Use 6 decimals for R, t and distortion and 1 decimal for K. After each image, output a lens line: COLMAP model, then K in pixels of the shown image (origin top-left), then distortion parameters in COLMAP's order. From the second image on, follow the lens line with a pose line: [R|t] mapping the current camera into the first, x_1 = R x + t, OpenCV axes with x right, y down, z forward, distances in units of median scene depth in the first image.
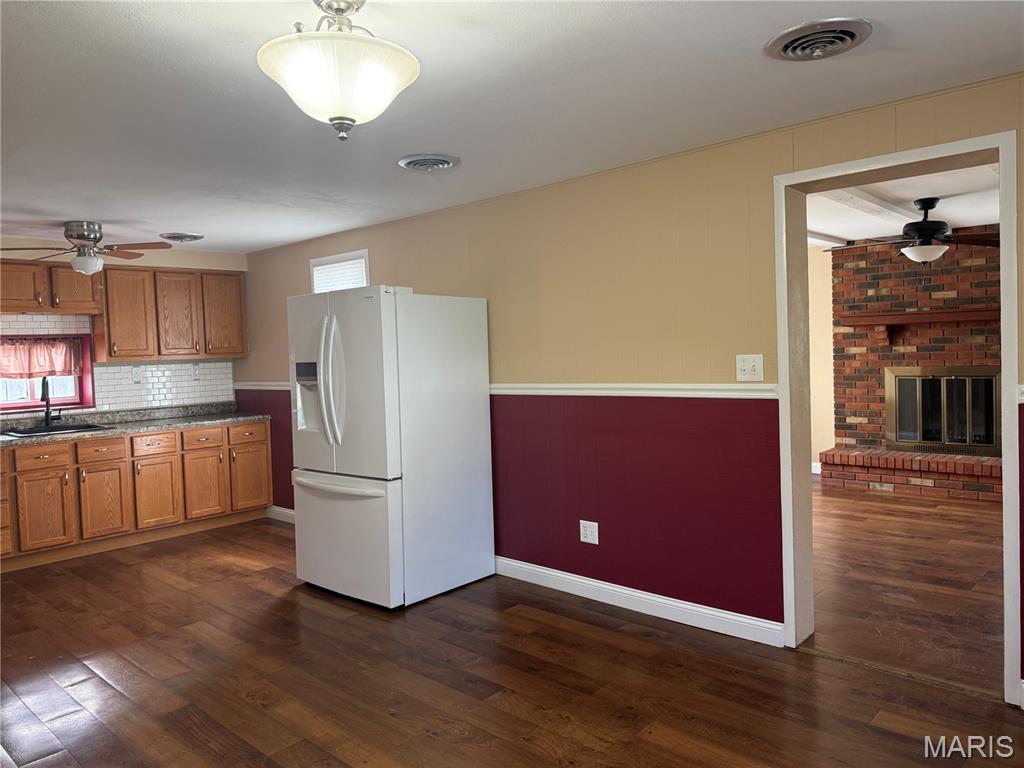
lens RADIAL K [[708.4, 0, 505.1], [0, 708.4, 371.8], [0, 0, 1]] dist [0.040855, -0.065339]
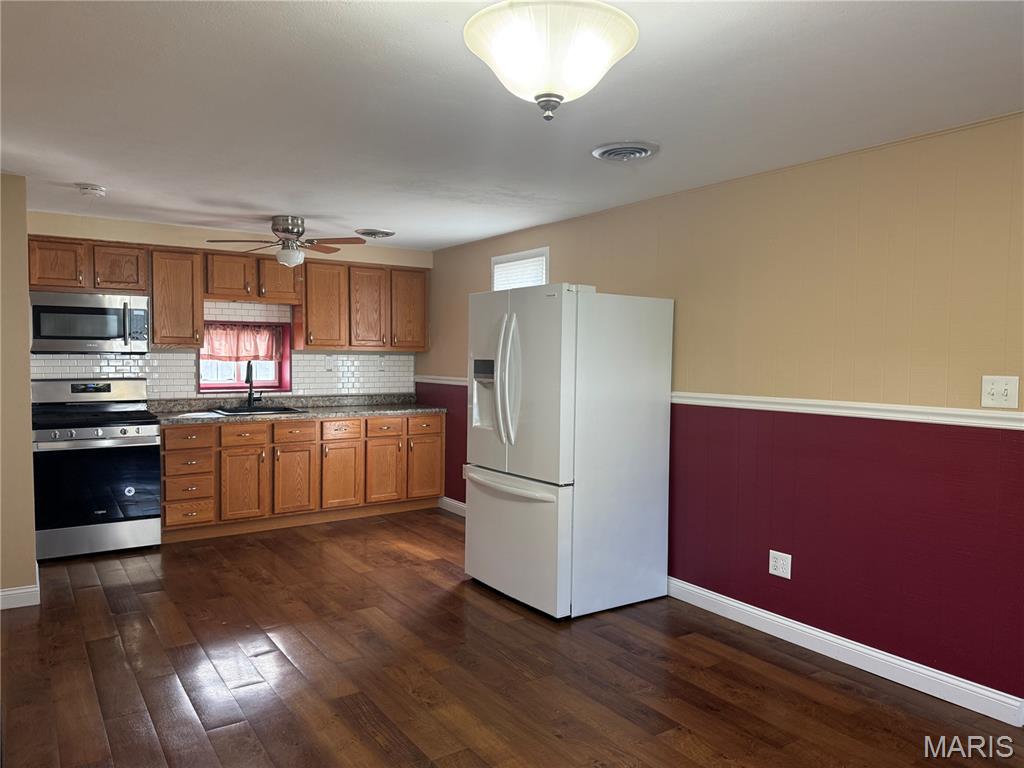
lens RADIAL K [[708.4, 0, 515.2], [0, 708.4, 382.8], [0, 0, 1]] dist [0.040855, -0.065339]
pose [[0.974623, 0.056120, -0.216706, -0.028067], [-0.053296, 0.998401, 0.018859, -0.002143], [0.217417, -0.006831, 0.976055, 0.053293]]
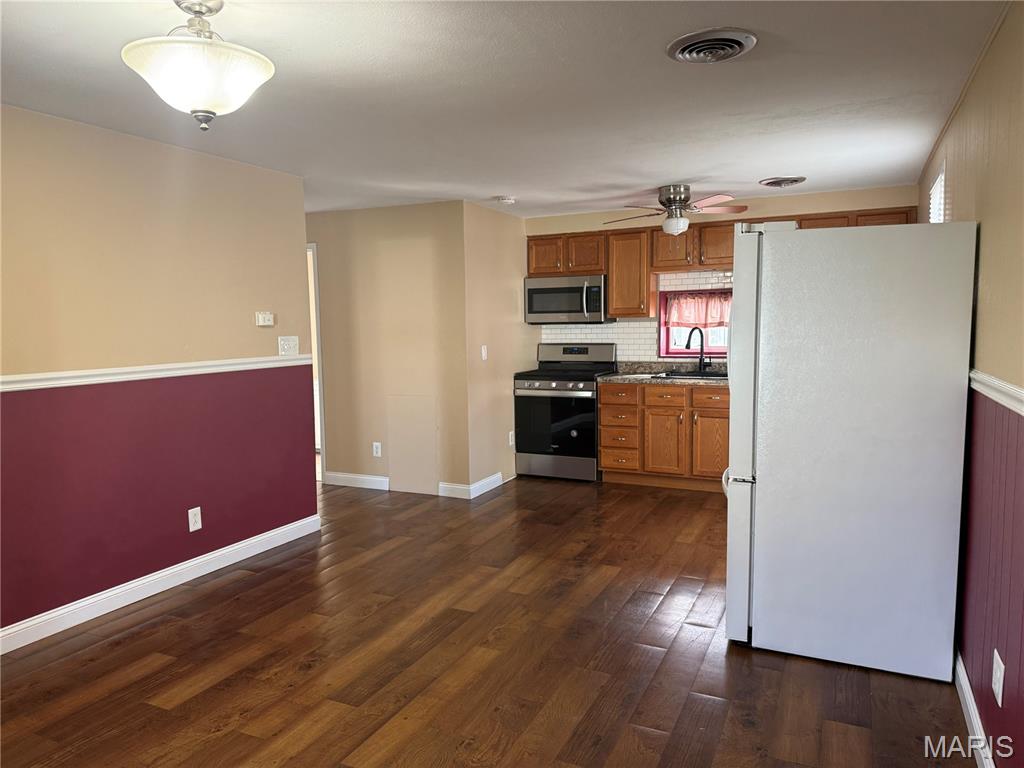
lens RADIAL K [[708.4, 0, 508.0], [0, 708.4, 386.3], [0, 0, 1]] dist [0.040855, -0.065339]
pose [[0.296206, 0.118062, -0.947799, 0.539386], [-0.026970, 0.992969, 0.115259, -0.034530], [0.954743, -0.008578, 0.297307, 0.592698]]
